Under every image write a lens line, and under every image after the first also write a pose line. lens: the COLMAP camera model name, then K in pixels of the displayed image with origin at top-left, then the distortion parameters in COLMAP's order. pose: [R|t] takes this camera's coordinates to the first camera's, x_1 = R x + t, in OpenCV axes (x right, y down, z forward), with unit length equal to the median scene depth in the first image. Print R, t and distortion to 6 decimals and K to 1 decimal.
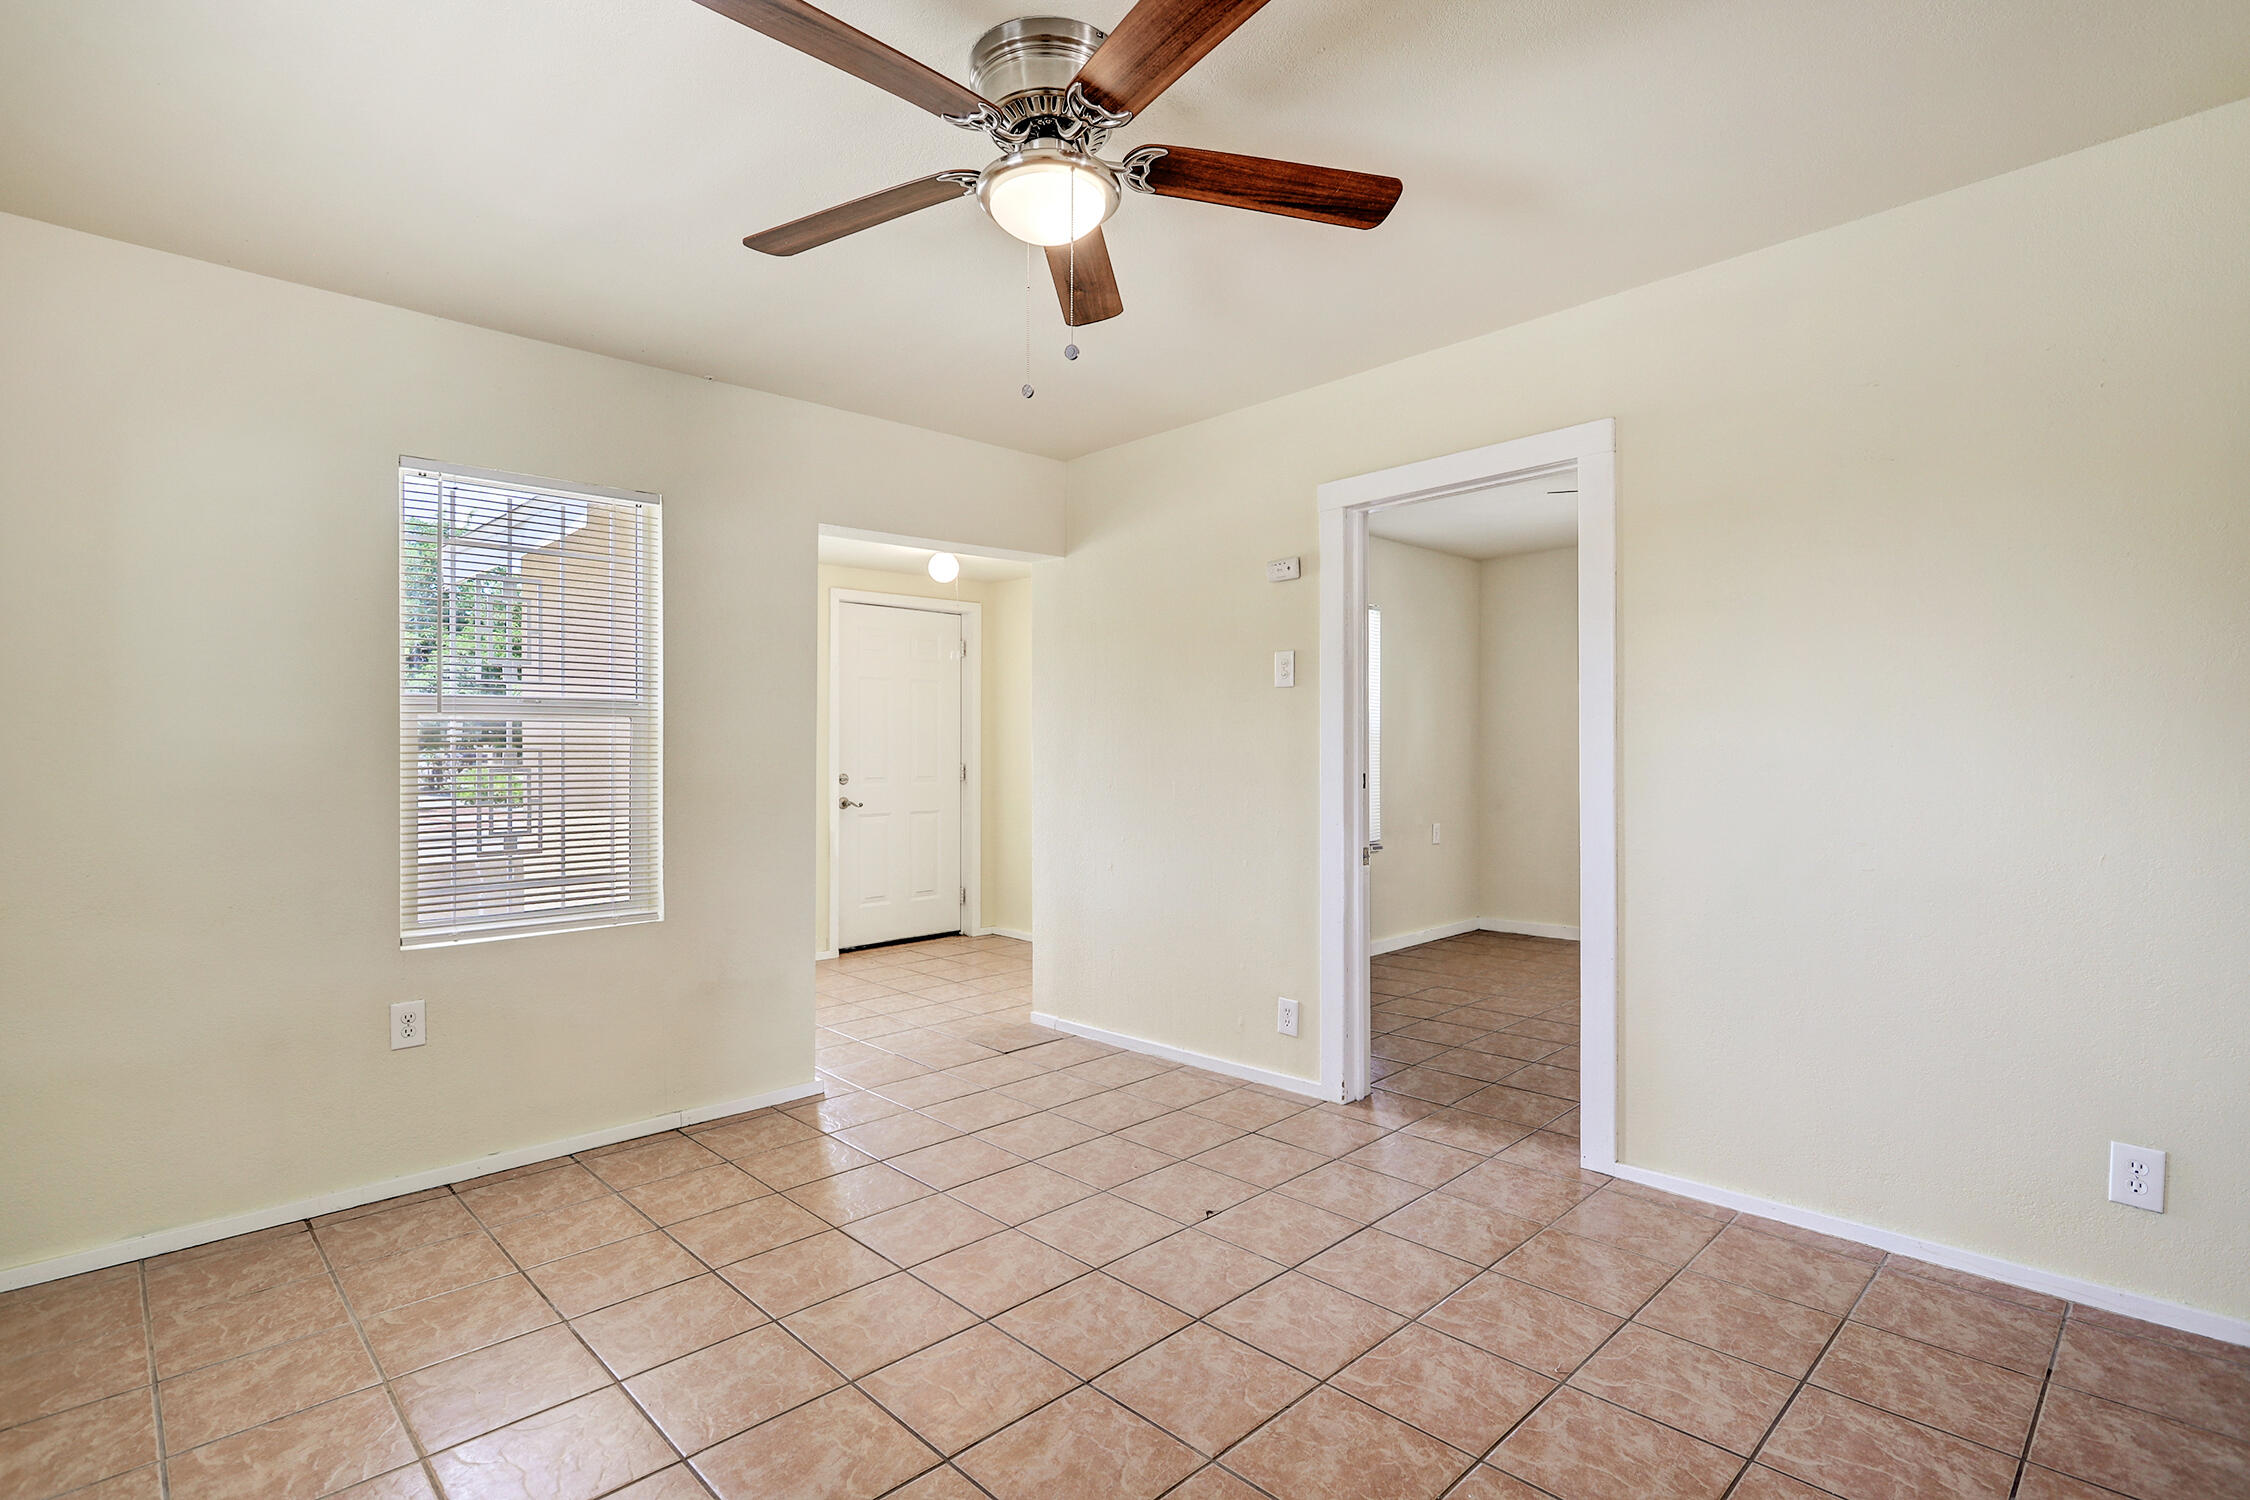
lens RADIAL K [[1071.8, 0, 1126.7], [0, 1071.8, 754.3], [0, 0, 1]] dist [-0.002670, 0.001074]
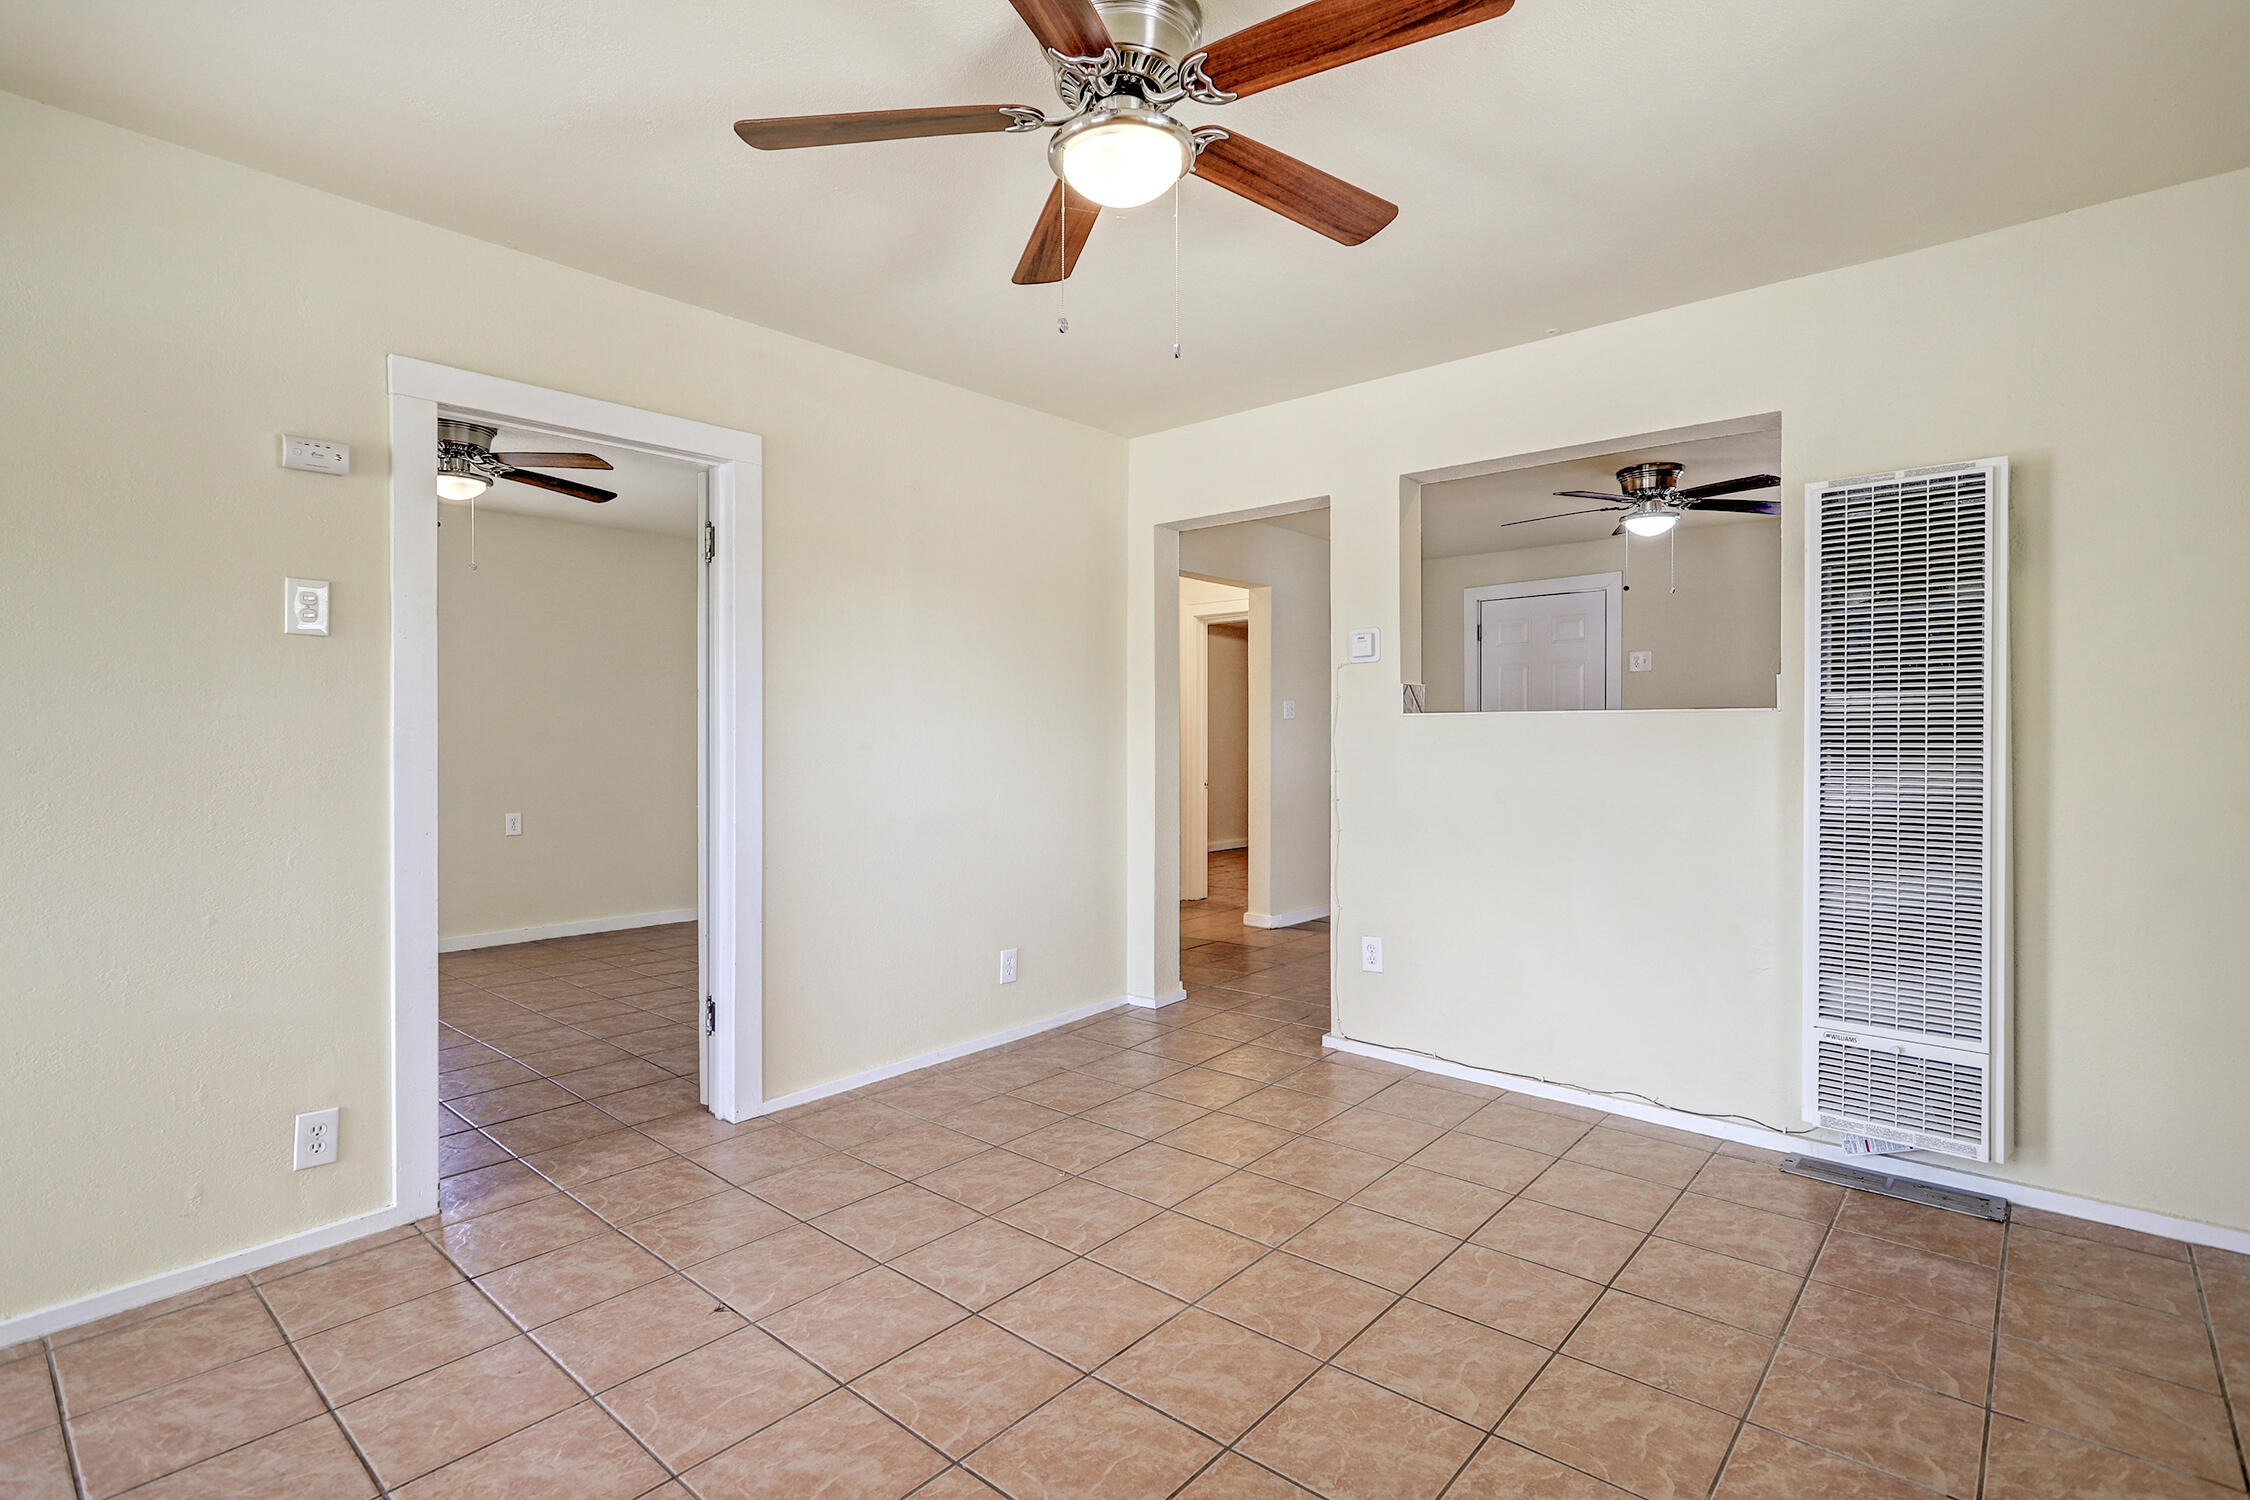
lens RADIAL K [[1071.8, 0, 1126.7], [0, 1071.8, 754.3], [0, 0, 1]] dist [-0.002670, 0.001074]
pose [[-0.086028, -0.011830, 0.996223, -0.793816], [0.003970, 0.999917, 0.012216, 0.004540], [-0.996285, 0.005006, -0.085974, 0.819722]]
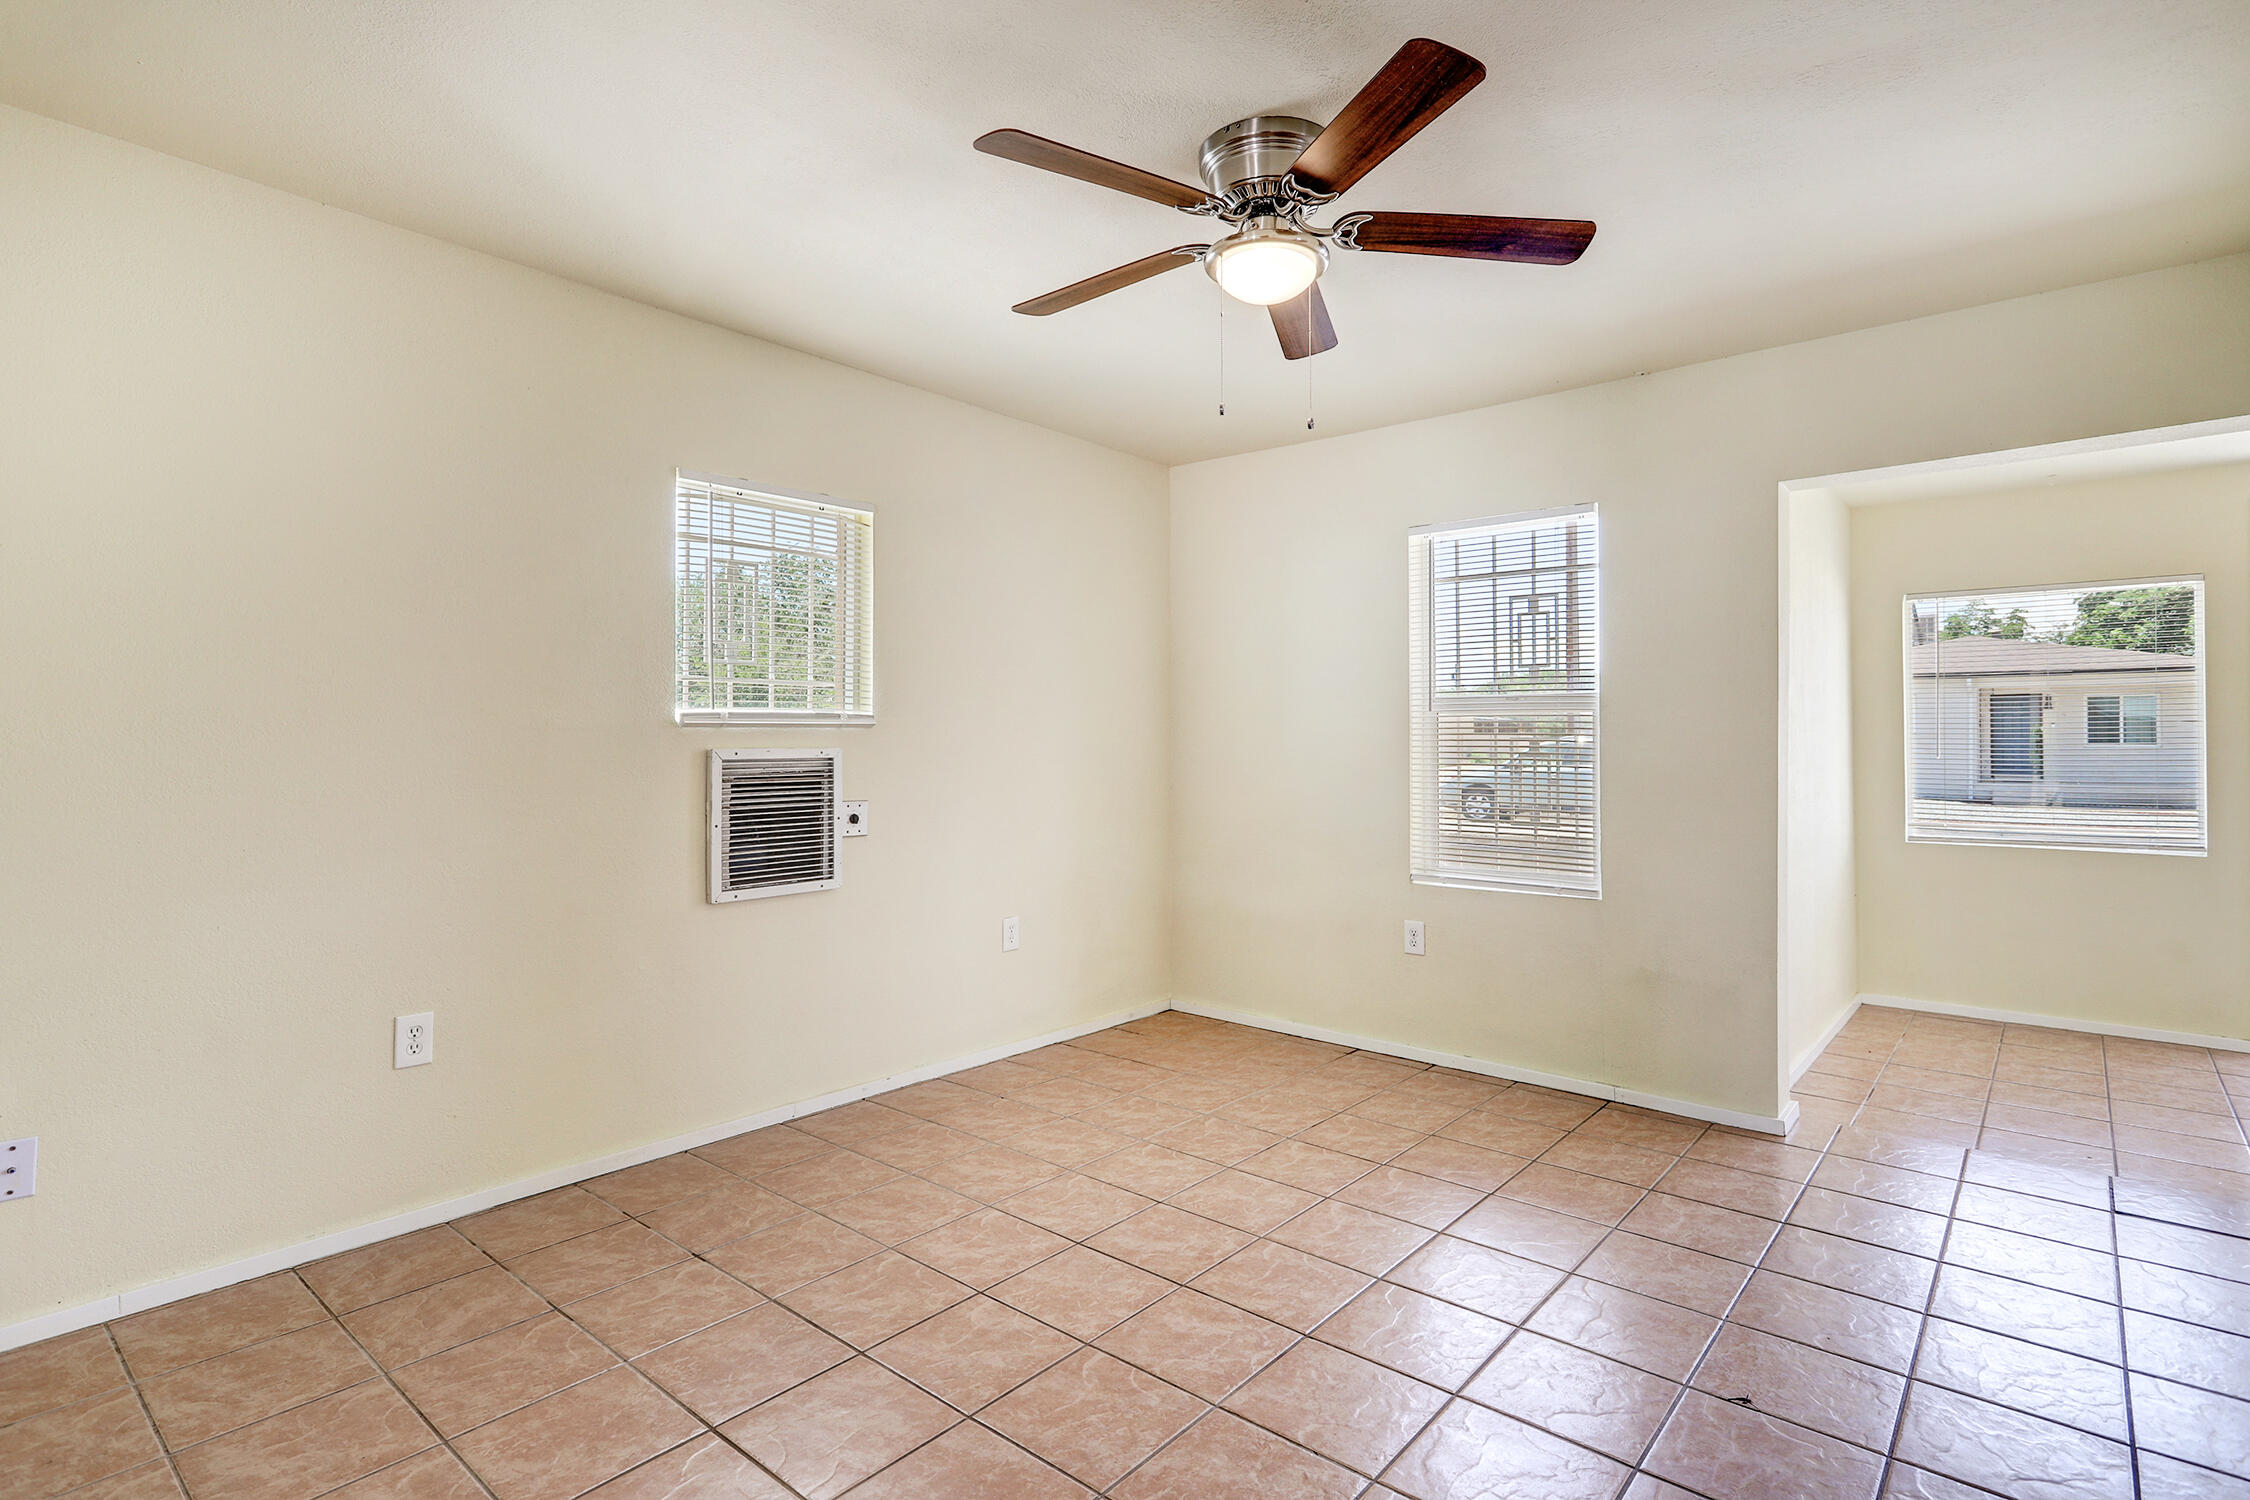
lens RADIAL K [[1116.8, 0, 1121.1], [0, 1116.8, 705.6], [0, 0, 1]] dist [-0.000381, 0.000198]
pose [[0.091275, -0.019413, -0.995636, 0.846629], [-0.003580, 0.999797, -0.019823, -0.021353], [0.995819, 0.005373, 0.091187, 0.553802]]
